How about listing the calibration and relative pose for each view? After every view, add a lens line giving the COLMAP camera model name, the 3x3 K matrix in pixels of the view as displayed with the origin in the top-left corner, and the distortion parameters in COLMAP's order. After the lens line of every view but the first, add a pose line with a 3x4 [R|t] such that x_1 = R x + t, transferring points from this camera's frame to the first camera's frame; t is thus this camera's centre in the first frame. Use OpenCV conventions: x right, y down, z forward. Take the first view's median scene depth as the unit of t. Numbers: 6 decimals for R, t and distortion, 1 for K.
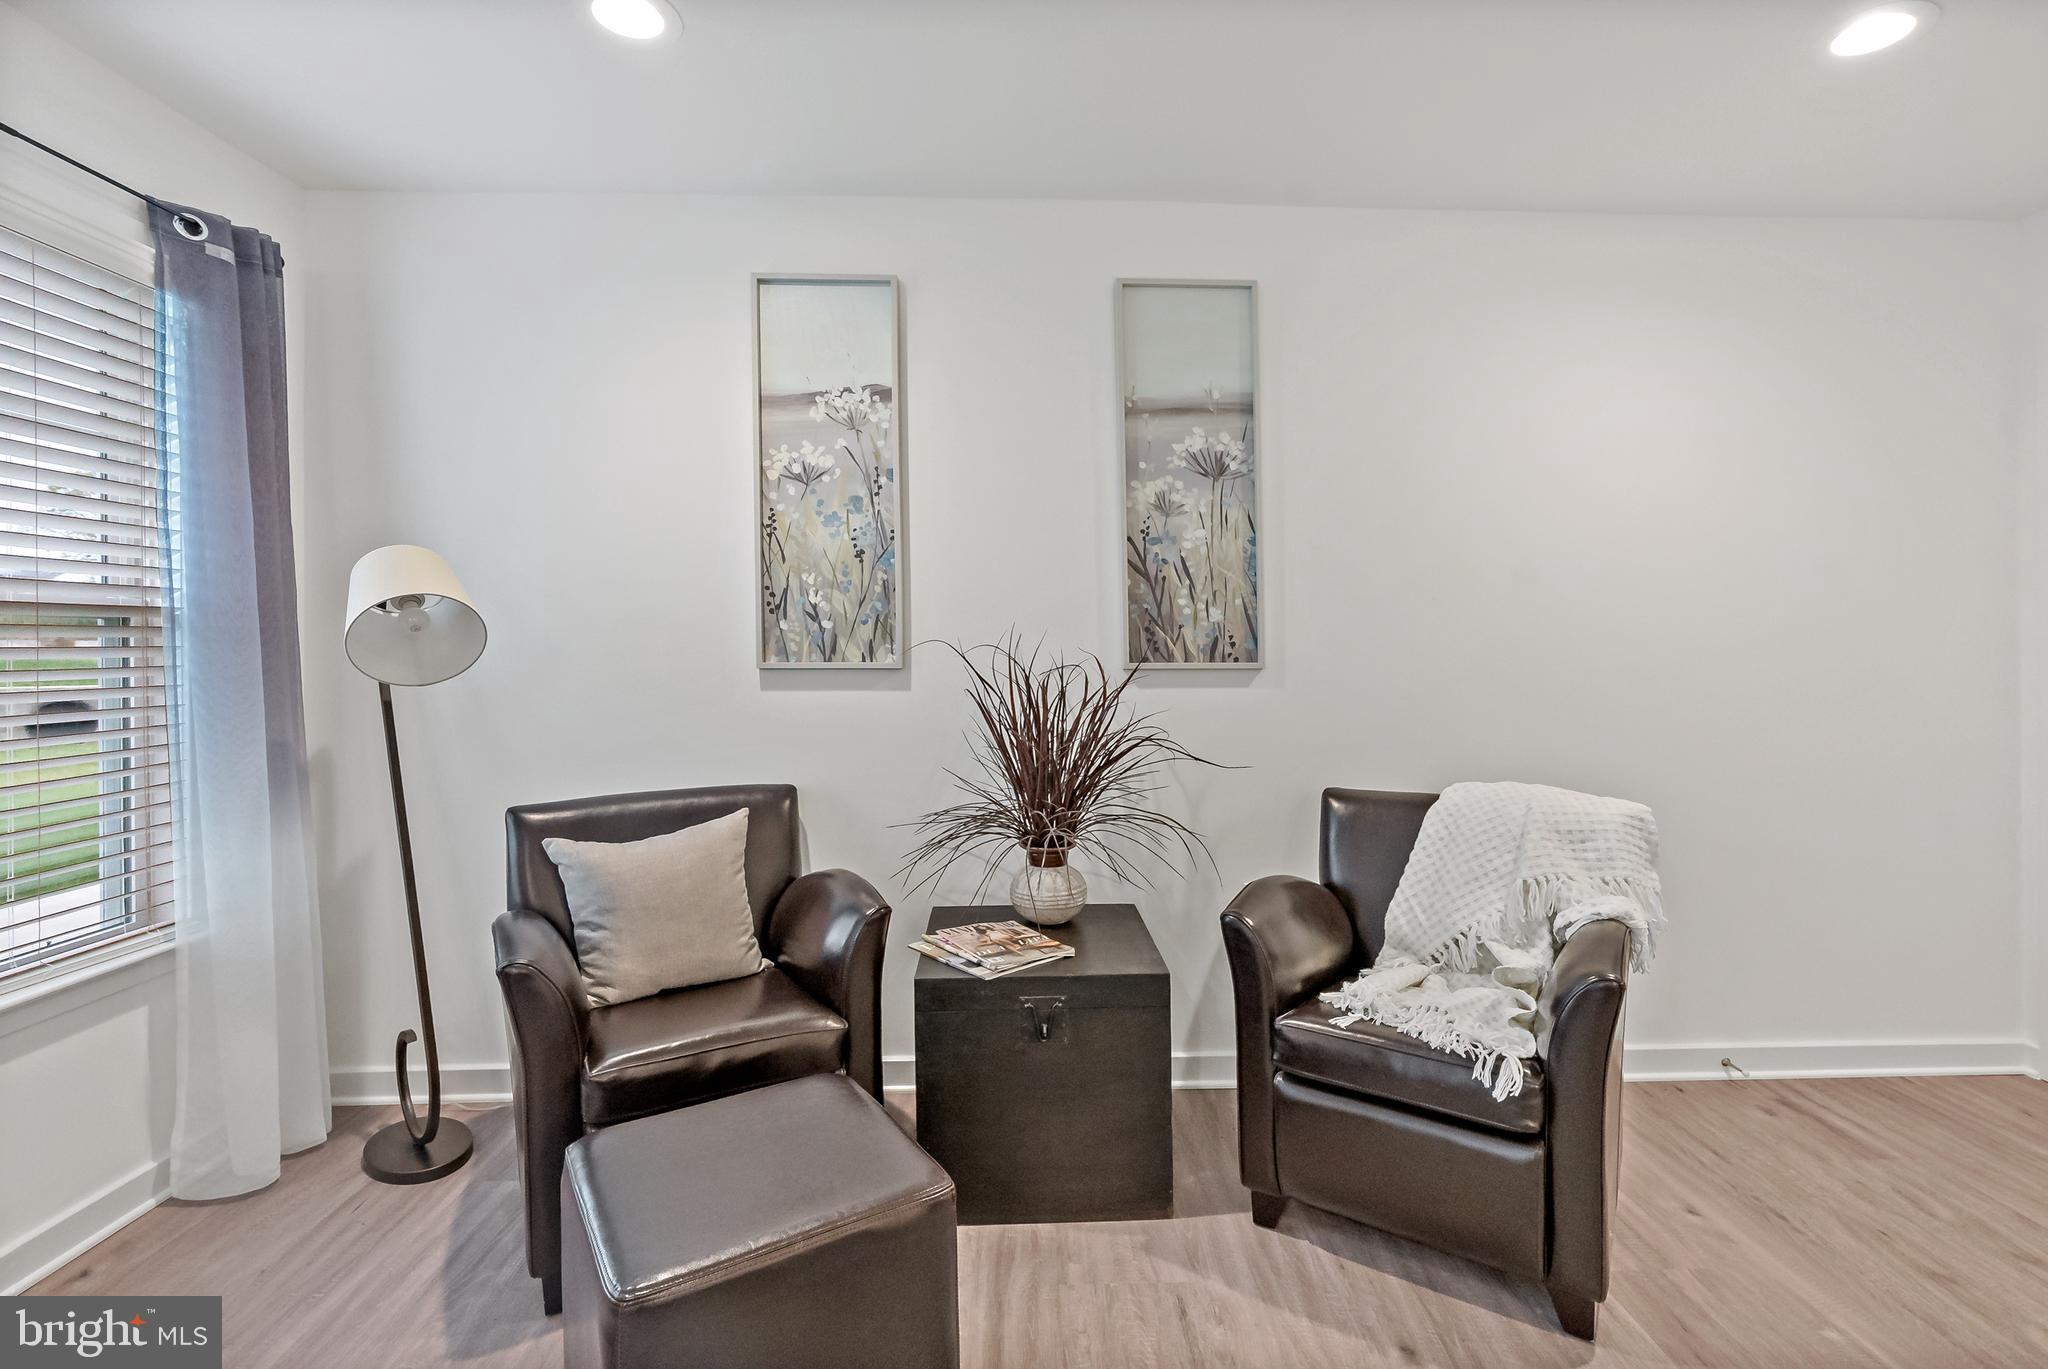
lens RADIAL K [[923.1, 0, 1037.7], [0, 923.1, 636.1], [0, 0, 1]] dist [-0.003581, 0.000484]
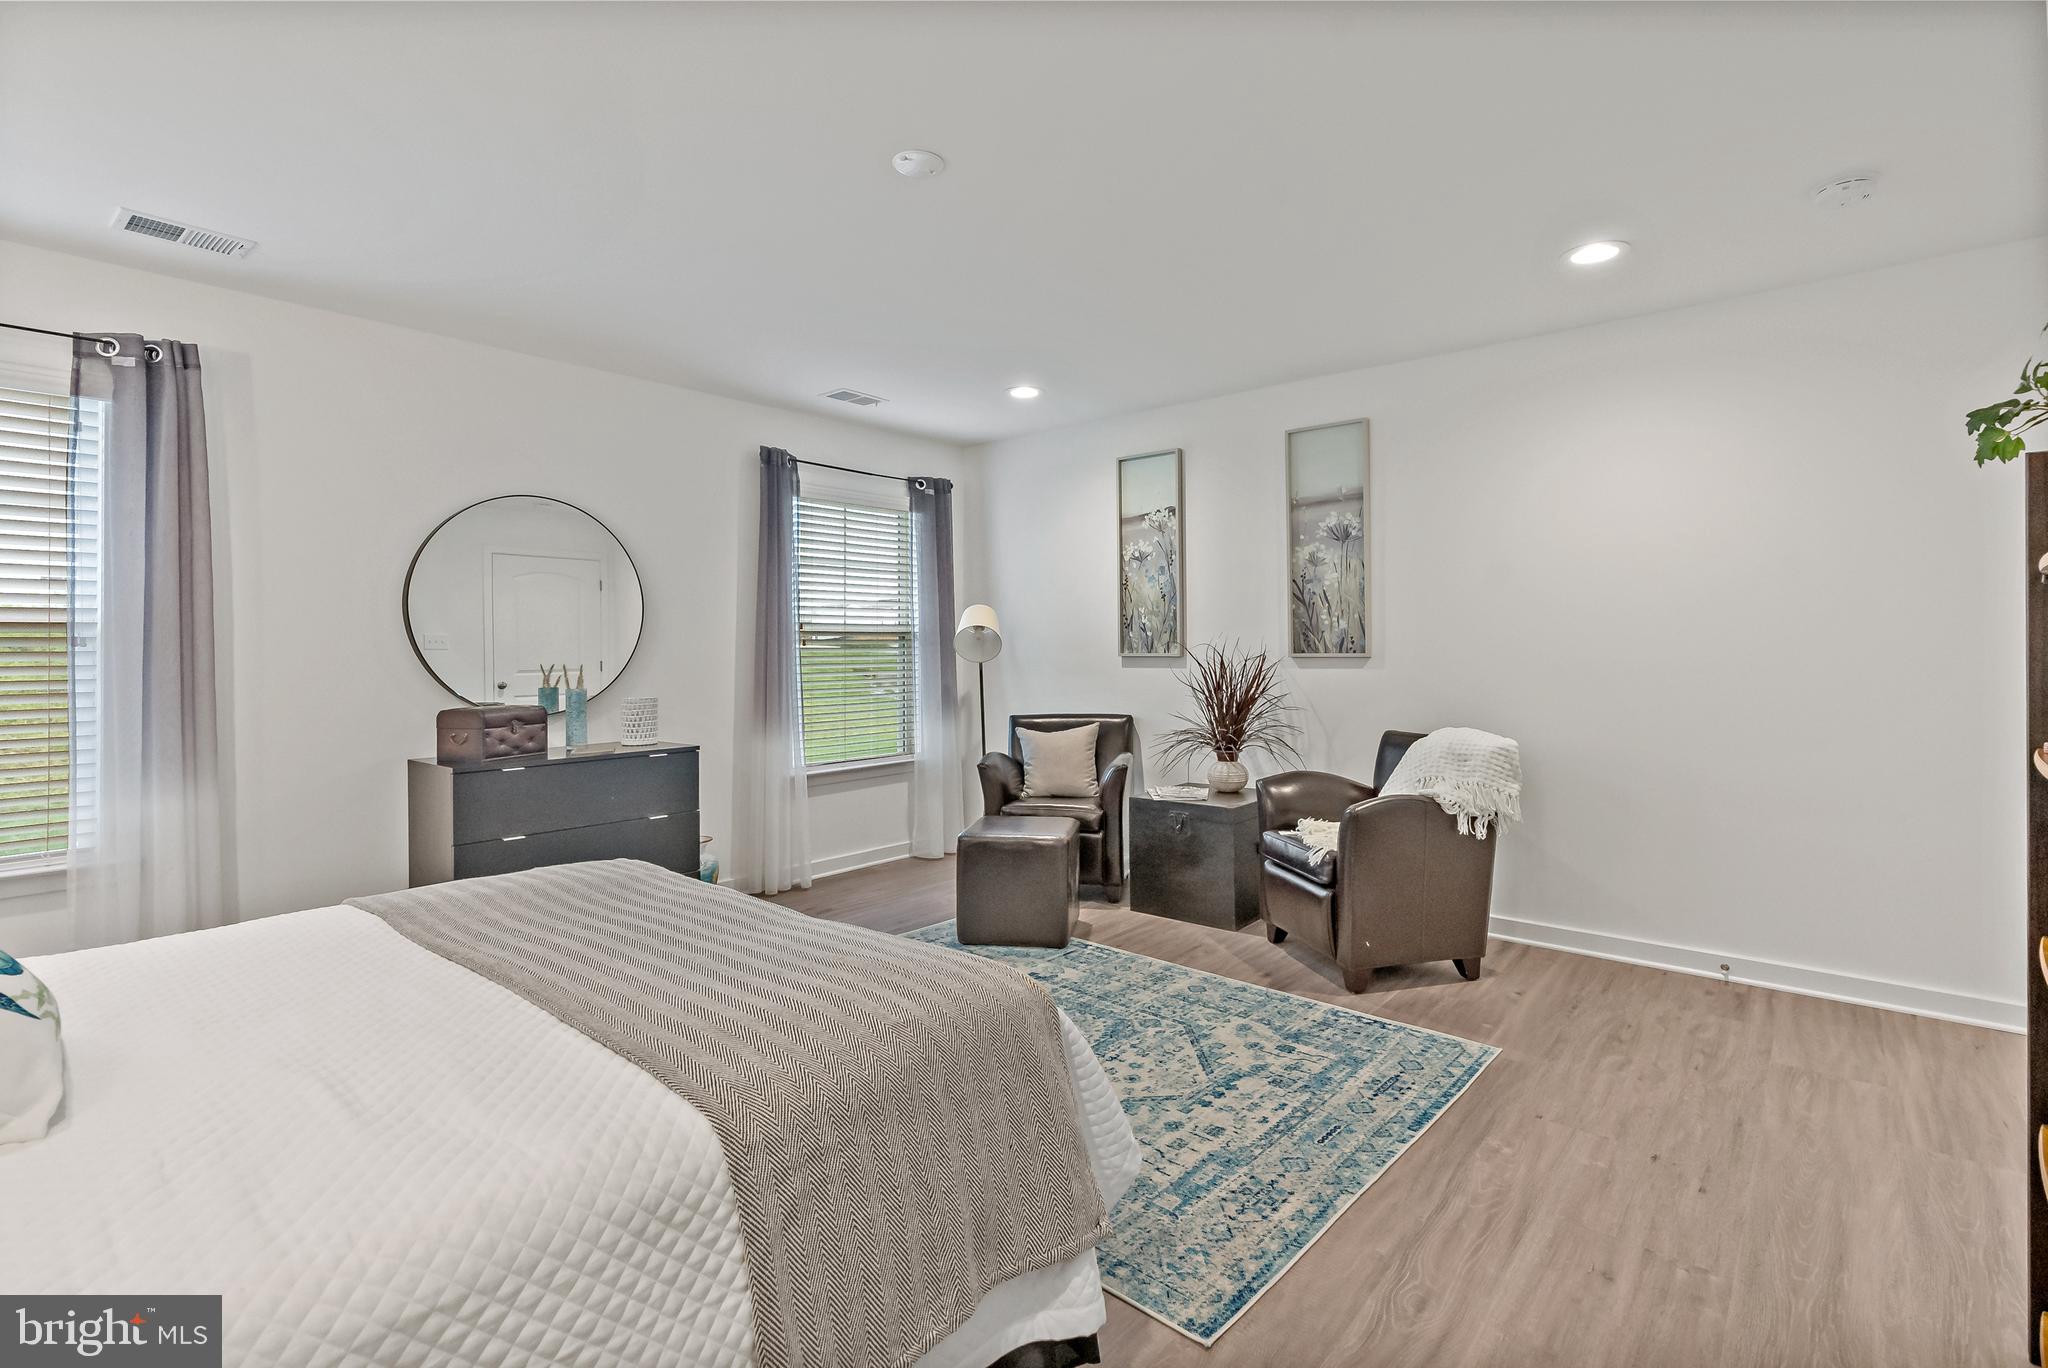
lens RADIAL K [[962.3, 0, 1079.5], [0, 962.3, 602.8], [0, 0, 1]] dist [-0.001438, 0.000004]
pose [[0.753326, -0.035734, -0.656675, 0.987848], [0.011254, 0.999077, -0.041456, 0.004584], [0.657551, 0.023840, 0.753033, -0.615261]]
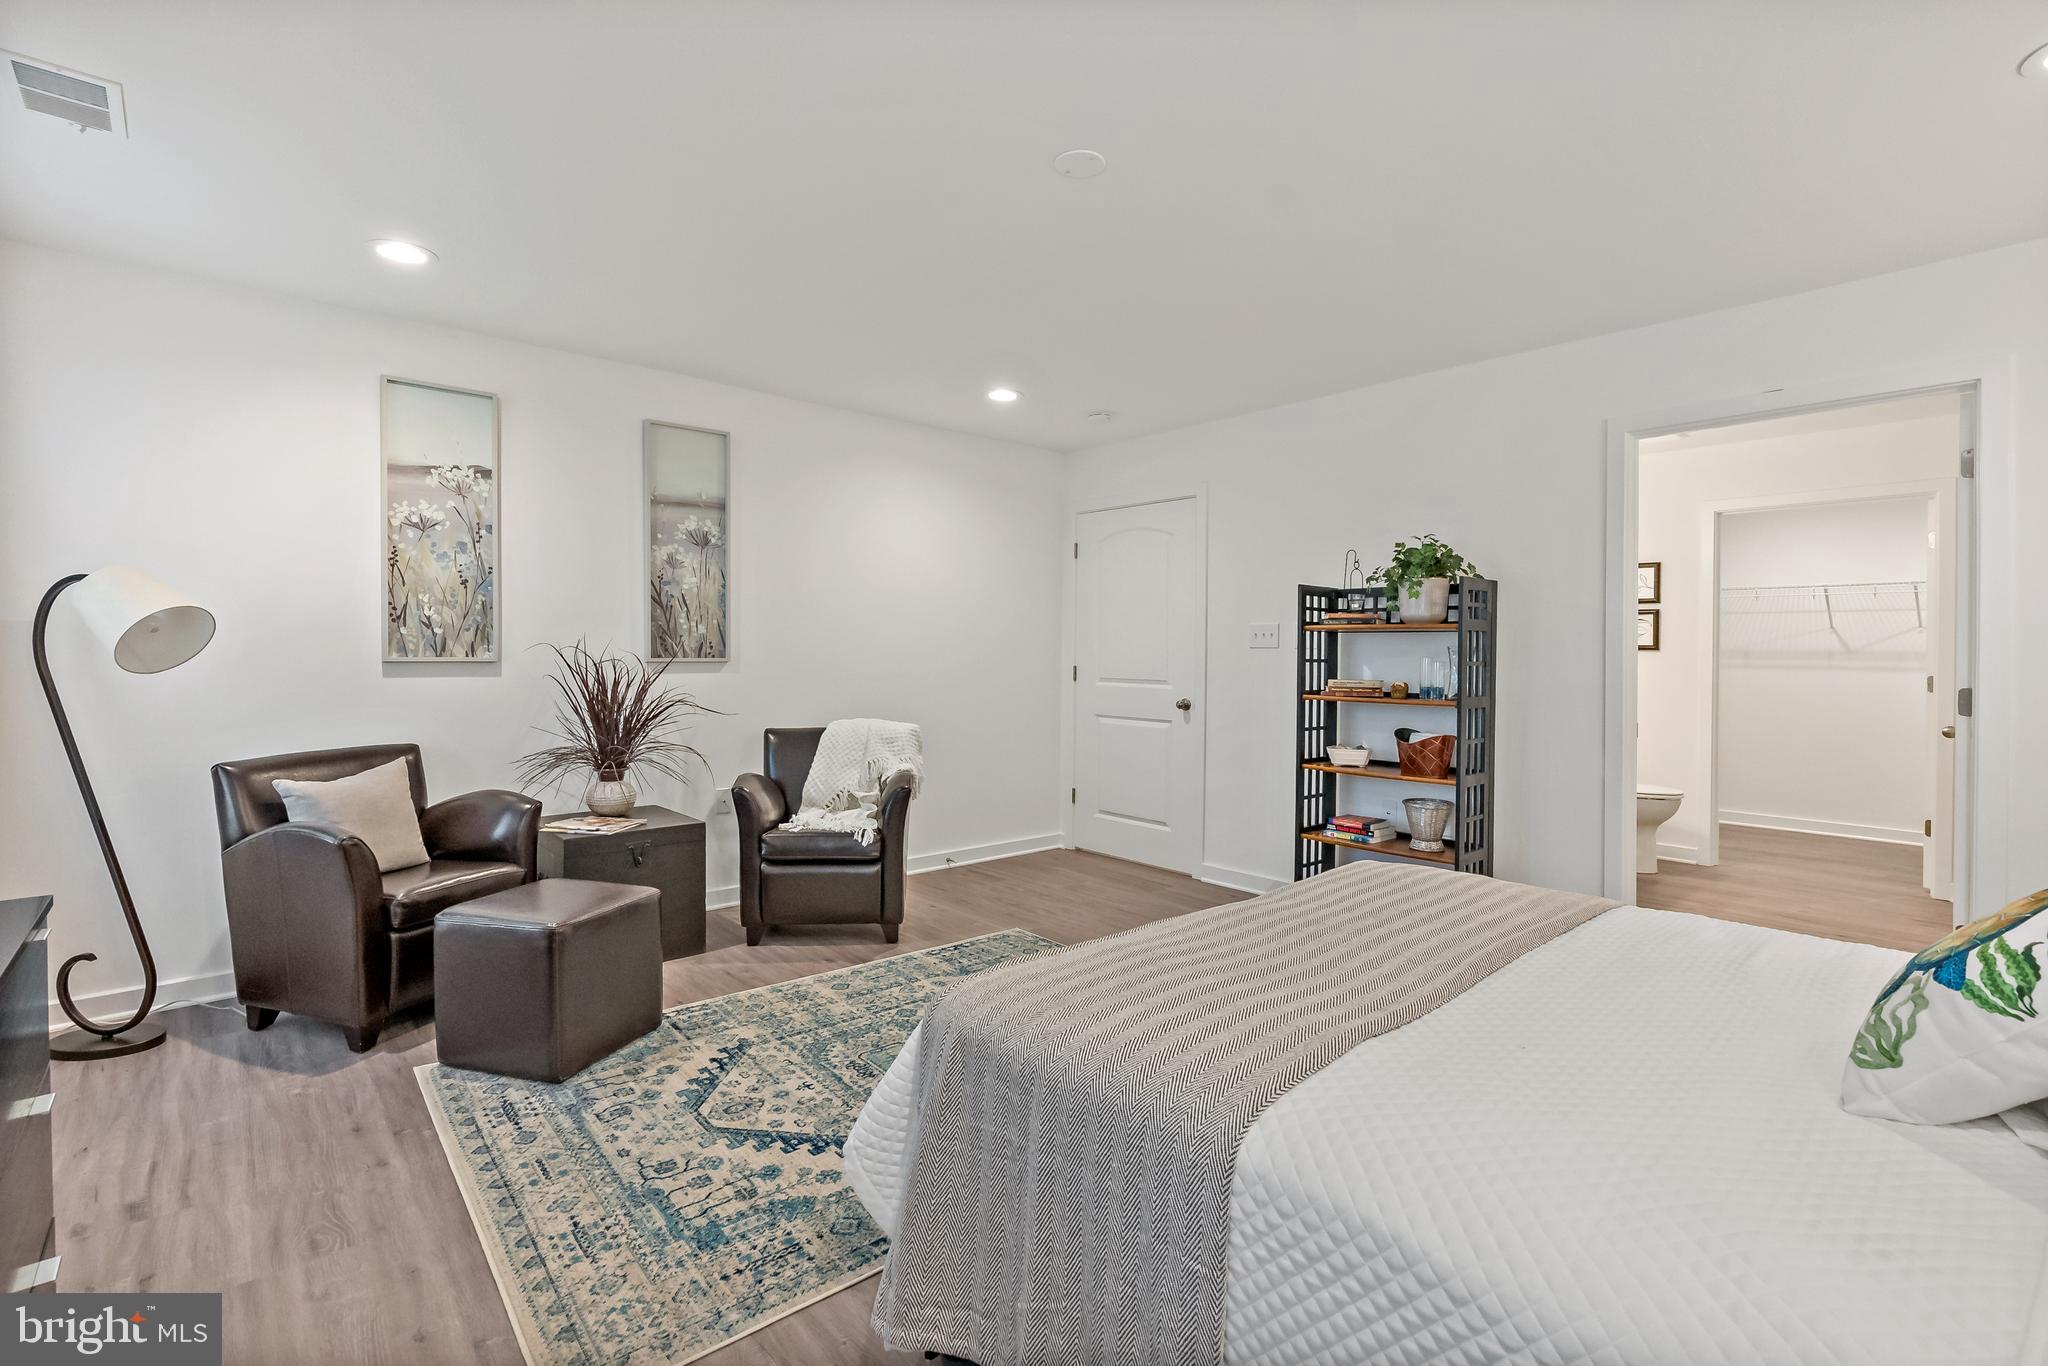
lens RADIAL K [[954.2, 0, 1009.2], [0, 954.2, 620.4], [0, 0, 1]] dist [-0.004330, 0.000108]
pose [[0.768365, 0.026190, 0.639476, -0.492104], [-0.013173, 0.999598, -0.025111, -0.003210], [-0.639876, 0.010870, 0.768401, -0.691076]]
